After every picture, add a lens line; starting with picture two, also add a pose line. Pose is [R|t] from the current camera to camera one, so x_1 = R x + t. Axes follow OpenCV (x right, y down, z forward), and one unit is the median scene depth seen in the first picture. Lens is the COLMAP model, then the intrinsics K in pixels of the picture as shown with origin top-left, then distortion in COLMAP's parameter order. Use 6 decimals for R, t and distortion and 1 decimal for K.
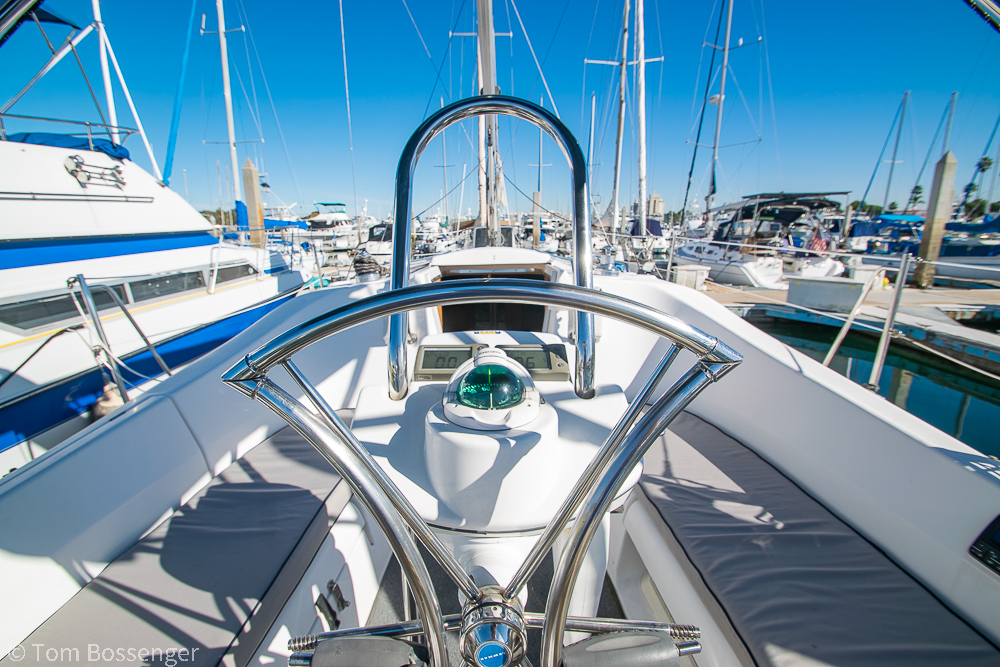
lens RADIAL K [[438.1, 0, 488.5], [0, 438.1, 336.1], [0, 0, 1]] dist [0.015324, -0.018880]
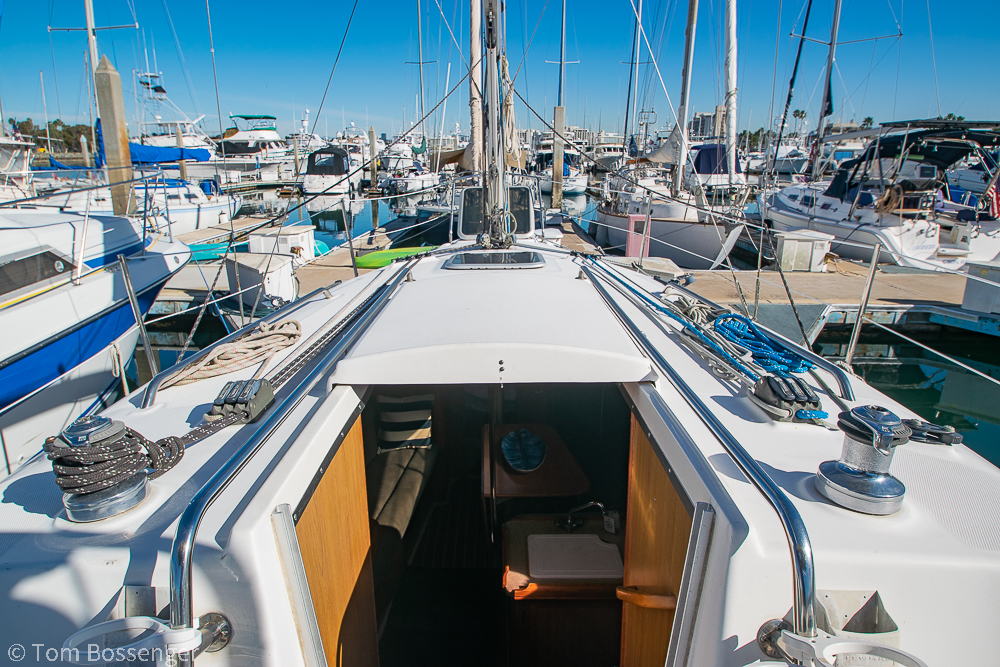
lens RADIAL K [[616.5, 0, 489.2], [0, 616.5, 331.6], [0, 0, 1]] dist [-0.027482, -0.004363]
pose [[0.999933, 0.006868, 0.009272, -0.000881], [-0.007296, 0.998874, 0.046875, -0.045260], [-0.008940, -0.046940, 0.998858, 0.094795]]
